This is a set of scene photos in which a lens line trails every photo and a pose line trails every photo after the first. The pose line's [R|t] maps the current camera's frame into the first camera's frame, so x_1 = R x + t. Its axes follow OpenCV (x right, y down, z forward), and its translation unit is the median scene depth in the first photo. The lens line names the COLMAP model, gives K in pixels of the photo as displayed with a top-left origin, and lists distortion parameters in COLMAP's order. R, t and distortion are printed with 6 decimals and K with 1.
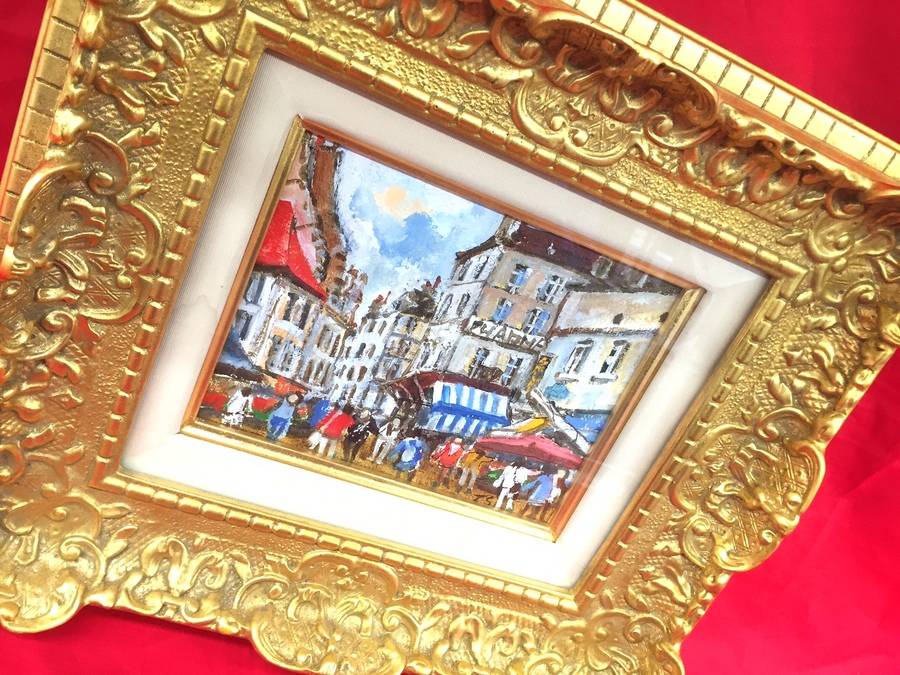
lens RADIAL K [[789.0, 0, 450.0], [0, 789.0, 337.5], [0, 0, 1]] dist [0.066077, -0.102628]
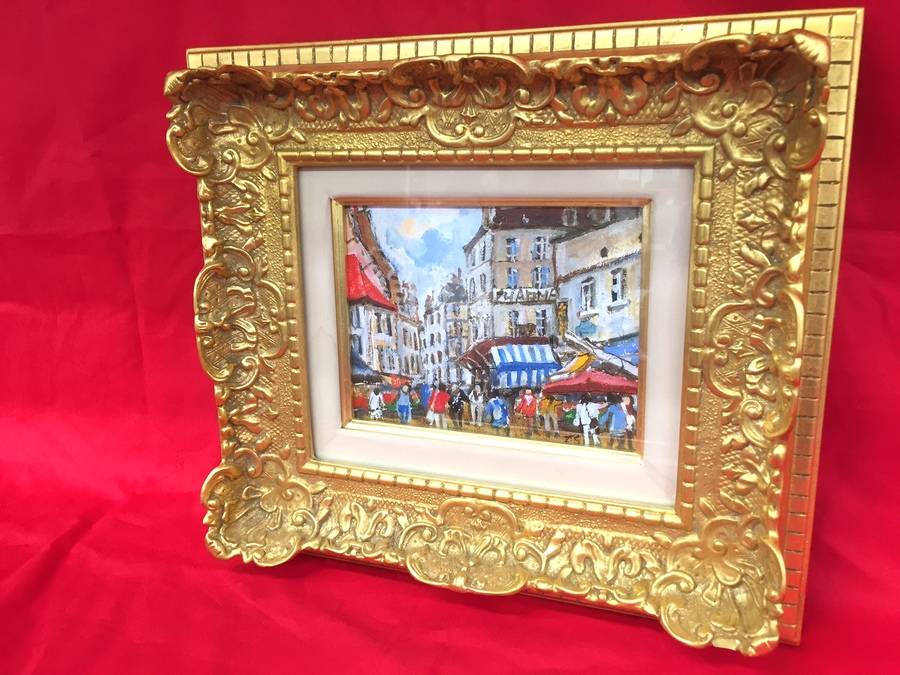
lens RADIAL K [[813.9, 0, 455.1], [0, 813.9, 337.2], [0, 0, 1]] dist [0.053251, -0.010270]
pose [[0.783606, -0.318377, -0.533477, 0.677117], [0.169753, 0.935754, -0.309109, 0.457521], [0.597617, 0.151660, 0.787308, -0.100891]]
